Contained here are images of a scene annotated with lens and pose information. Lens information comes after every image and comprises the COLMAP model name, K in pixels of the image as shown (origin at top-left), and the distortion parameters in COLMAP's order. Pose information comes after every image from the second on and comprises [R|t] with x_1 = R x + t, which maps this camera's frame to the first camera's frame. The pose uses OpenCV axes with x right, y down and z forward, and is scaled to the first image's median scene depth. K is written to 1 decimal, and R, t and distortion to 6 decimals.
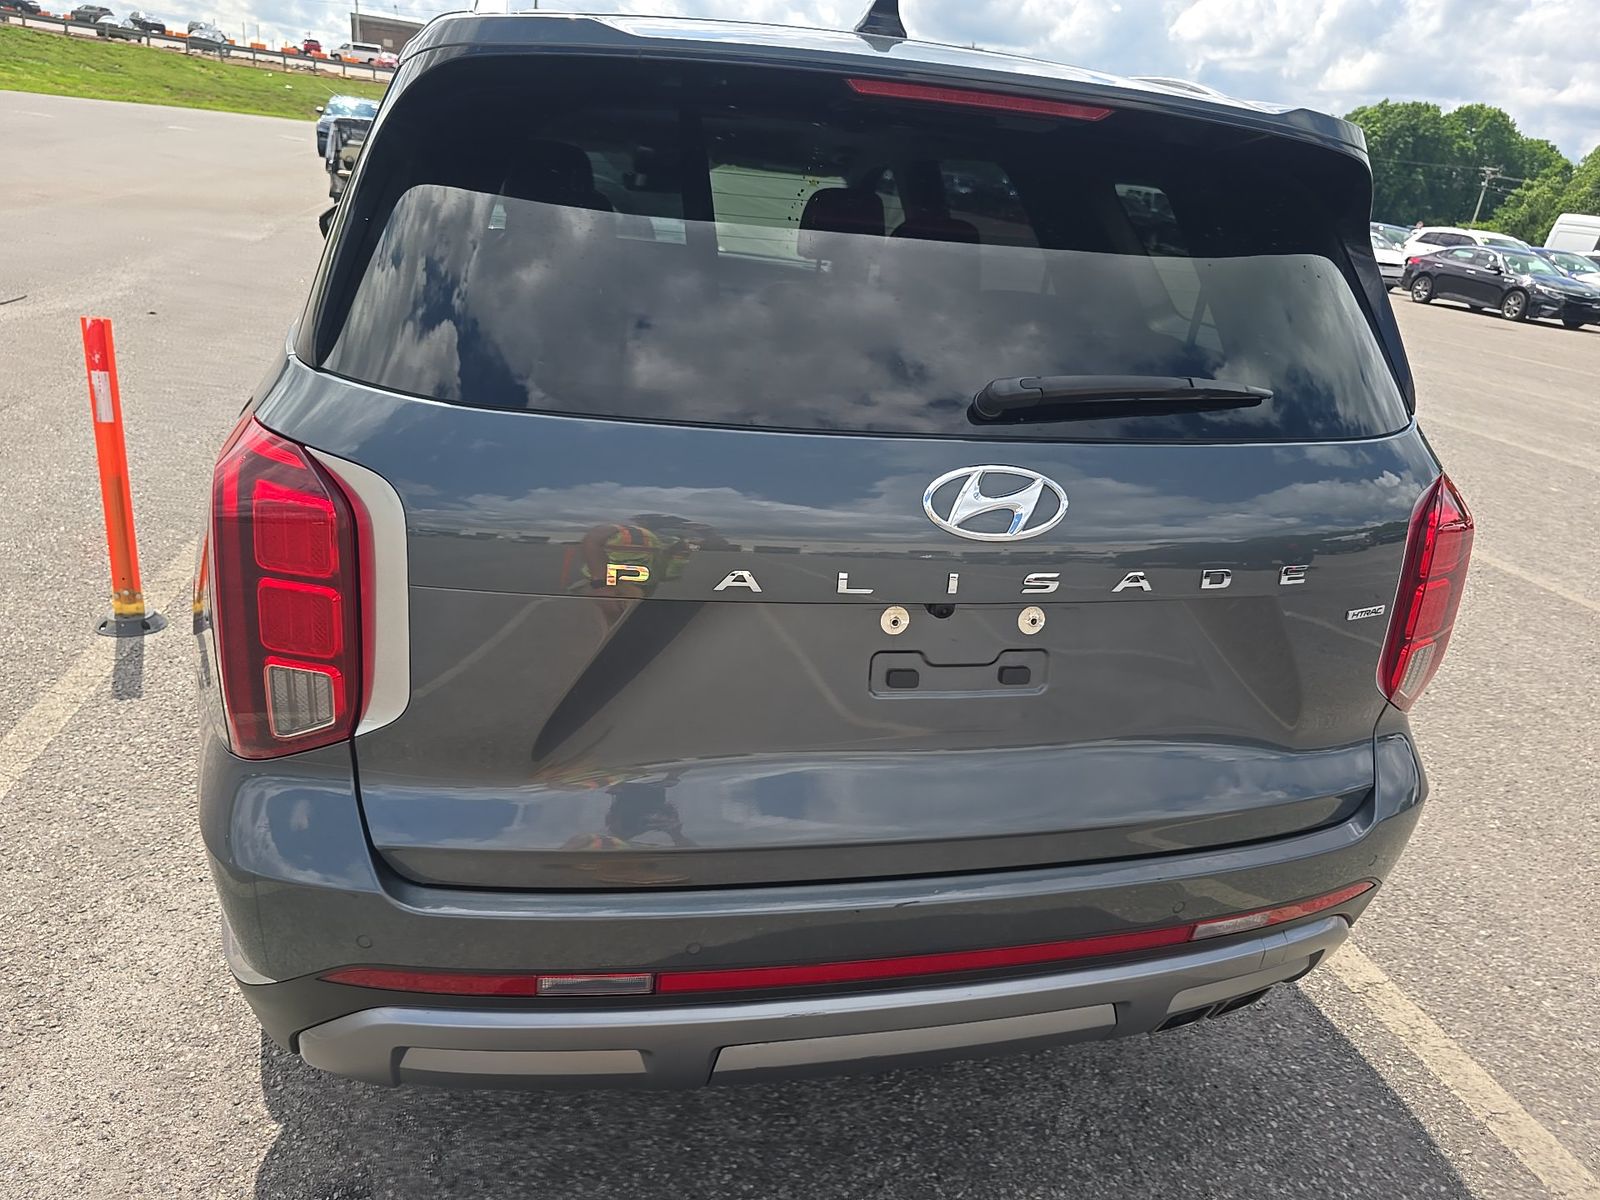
lens RADIAL K [[1099.4, 0, 800.0], [0, 1099.4, 600.0], [0, 0, 1]] dist [0.042239, -0.041152]
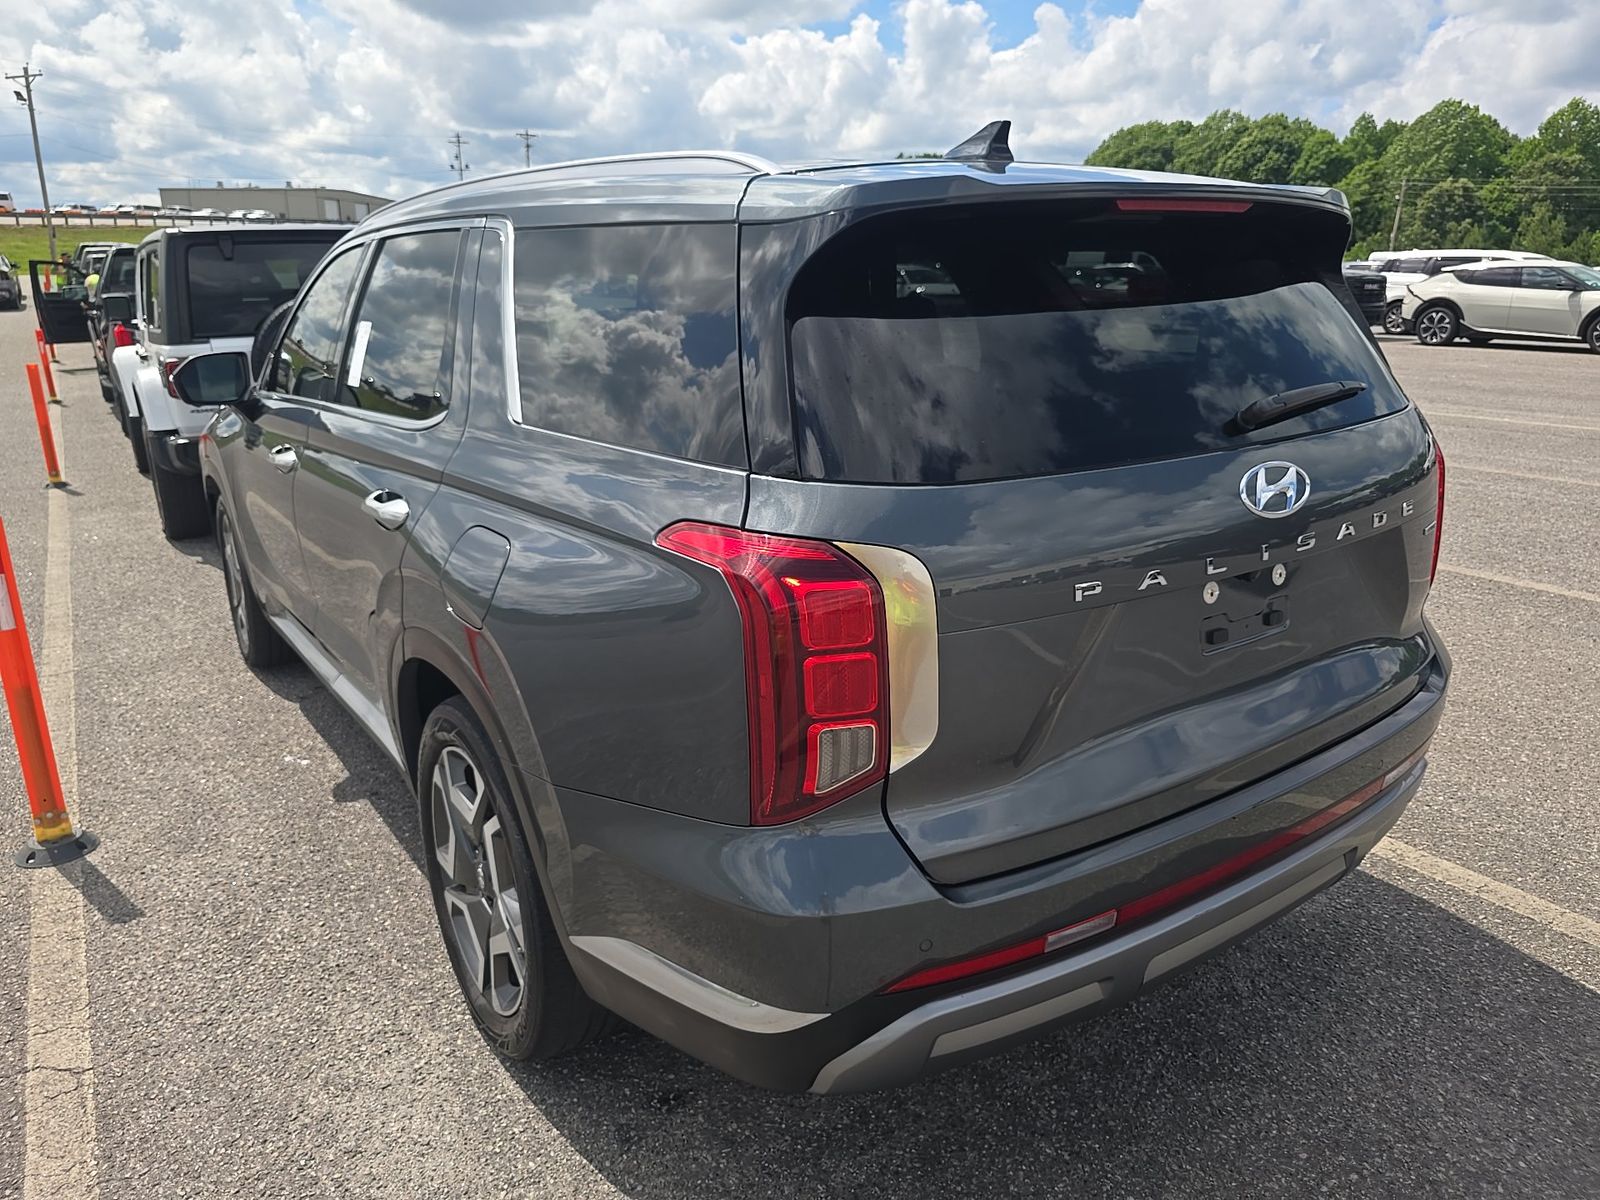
lens RADIAL K [[1099.4, 0, 800.0], [0, 1099.4, 600.0], [0, 0, 1]] dist [0.042239, -0.041152]
pose [[0.927074, -0.205033, 0.313839, -0.295987], [0.223517, 0.974412, -0.023675, -0.019126], [-0.300954, 0.092097, 0.949181, -0.040018]]
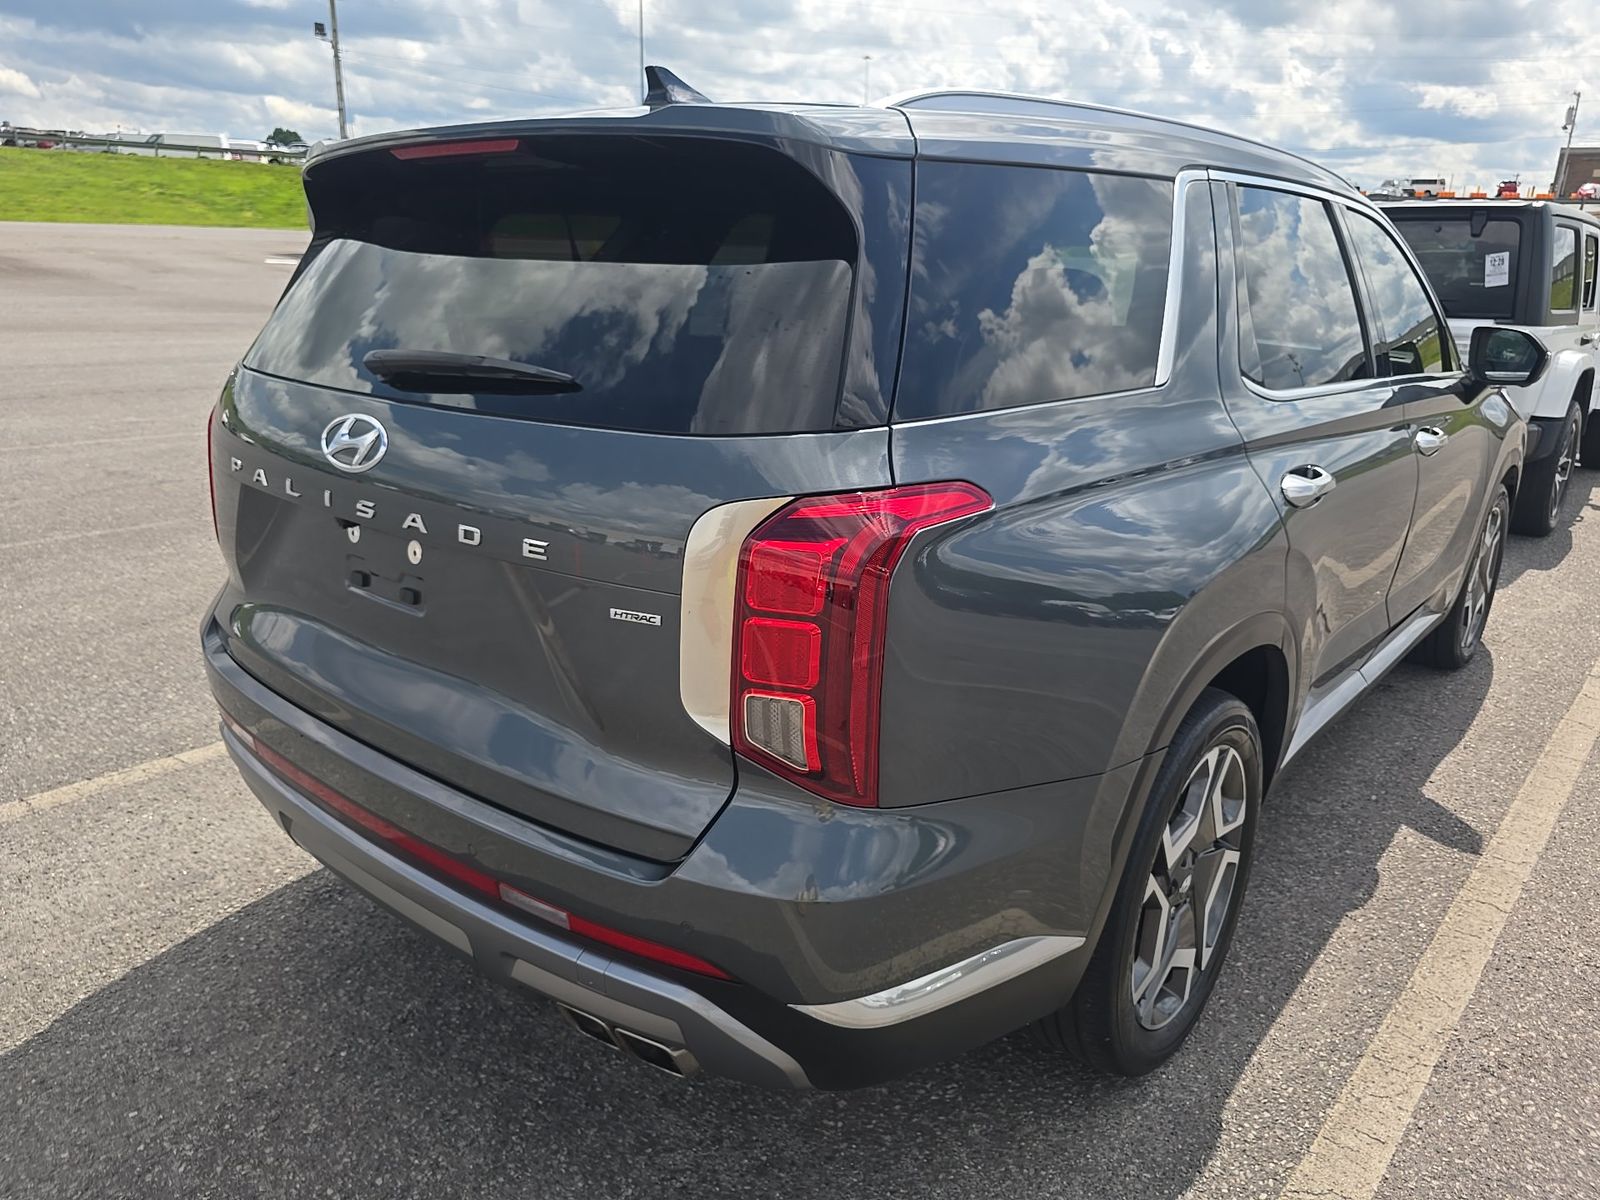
lens RADIAL K [[1099.4, 0, 800.0], [0, 1099.4, 600.0], [0, 0, 1]] dist [0.042239, -0.041152]
pose [[0.708120, 0.145771, -0.690881, 0.553424], [-0.236898, 0.970792, -0.037979, 0.006349], [0.665166, 0.190562, 0.721970, 0.173530]]
